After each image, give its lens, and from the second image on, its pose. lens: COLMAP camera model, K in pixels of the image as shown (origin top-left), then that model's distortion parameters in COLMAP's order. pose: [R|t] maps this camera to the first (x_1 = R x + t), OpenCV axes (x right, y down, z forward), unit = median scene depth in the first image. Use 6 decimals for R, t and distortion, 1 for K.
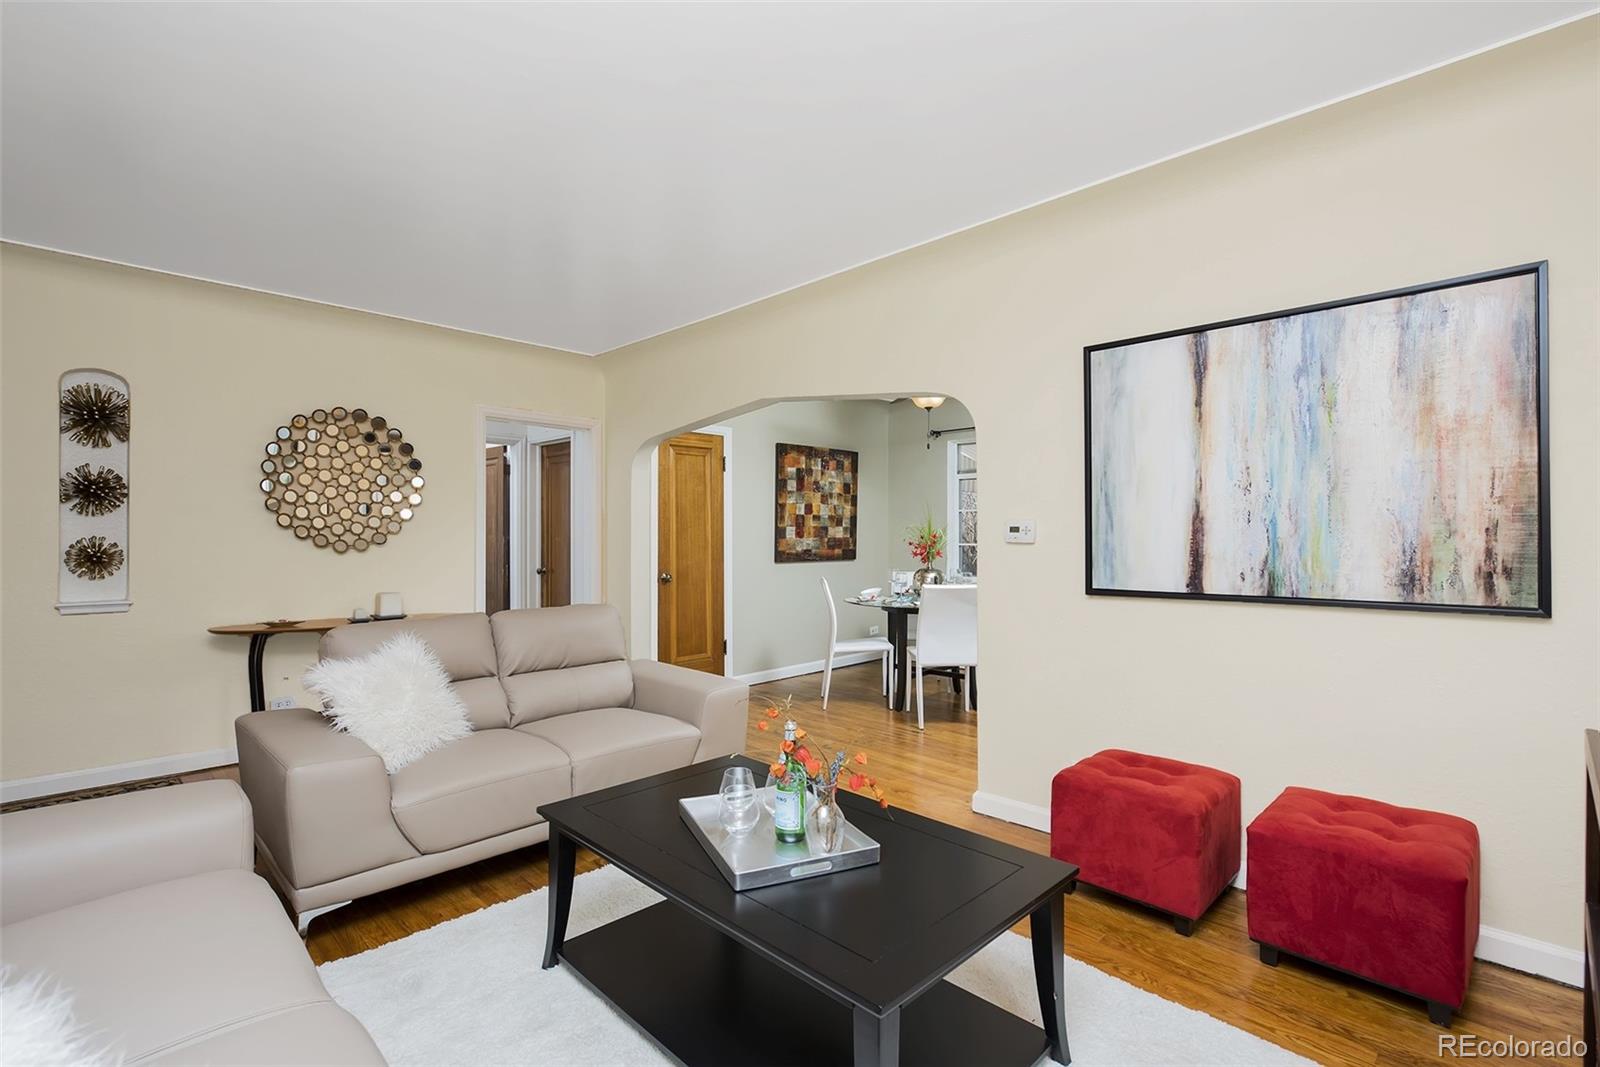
lens RADIAL K [[729.9, 0, 800.0], [0, 729.9, 533.5], [0, 0, 1]] dist [0.000157, 0.000007]
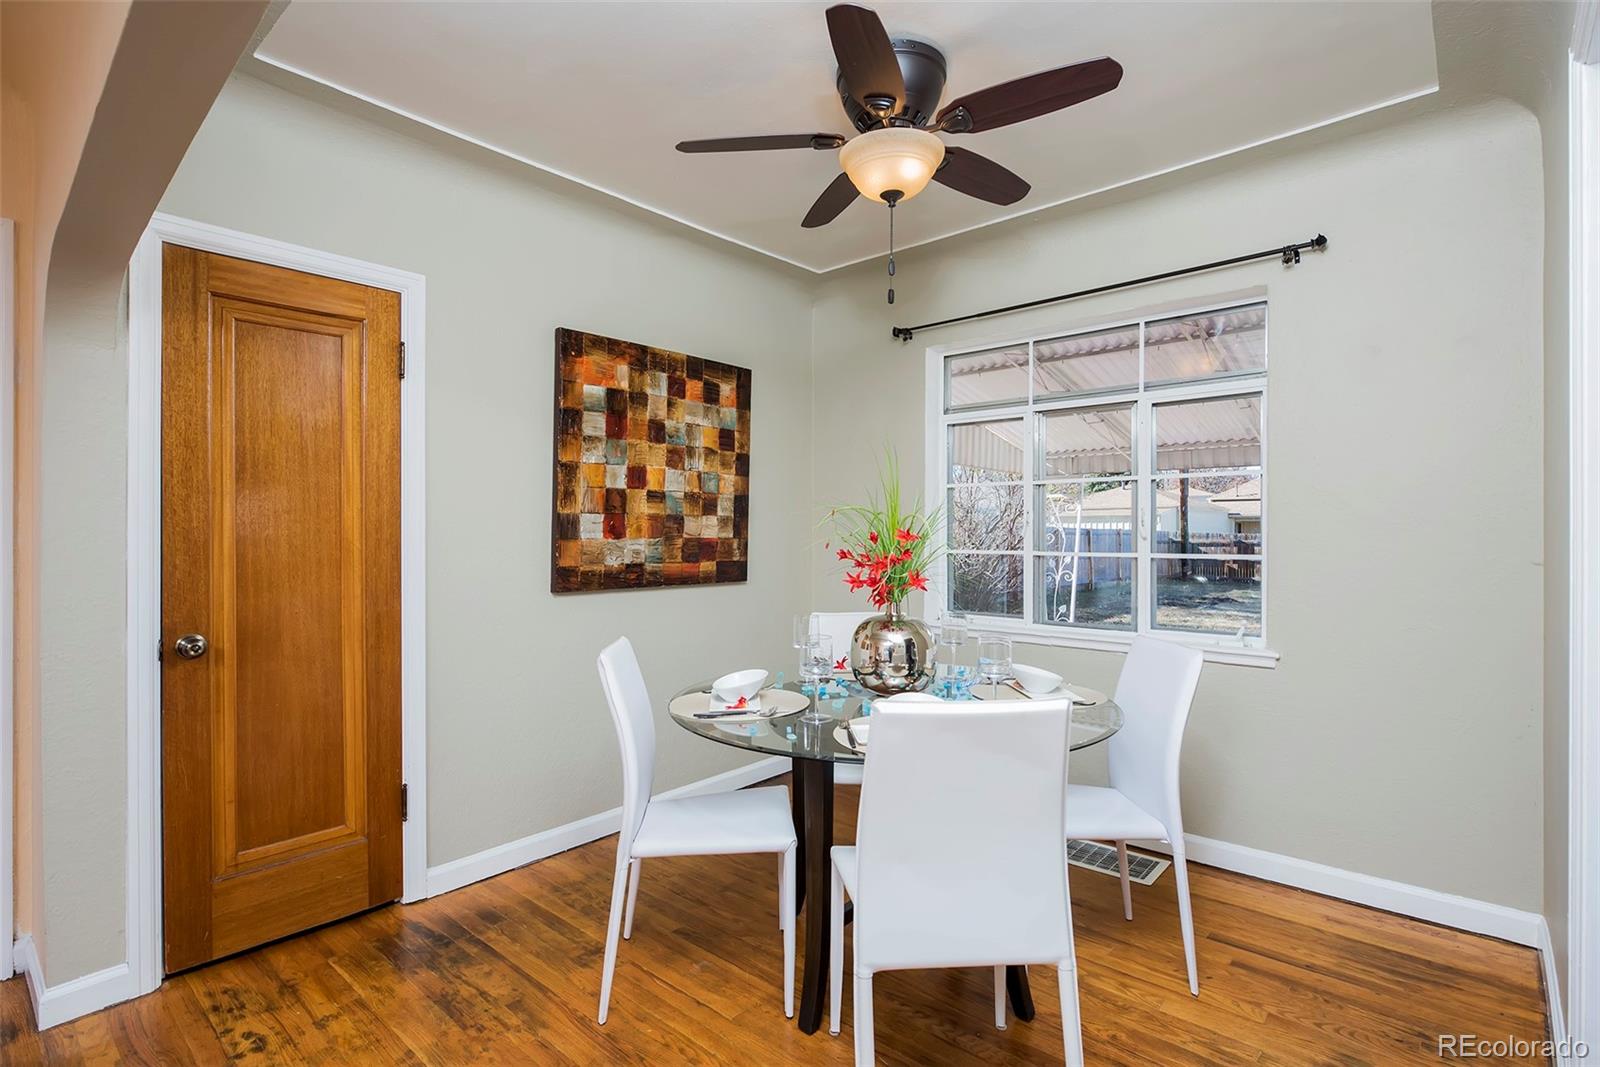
lens RADIAL K [[759.5, 0, 800.0], [0, 759.5, 533.5], [0, 0, 1]] dist [-0.002047, -0.000159]
pose [[0.998026, 0.000357, 0.062799, 0.086149], [-0.000352, 1.000000, -0.000082, 0.002688], [-0.062799, 0.000060, 0.998026, 0.504693]]
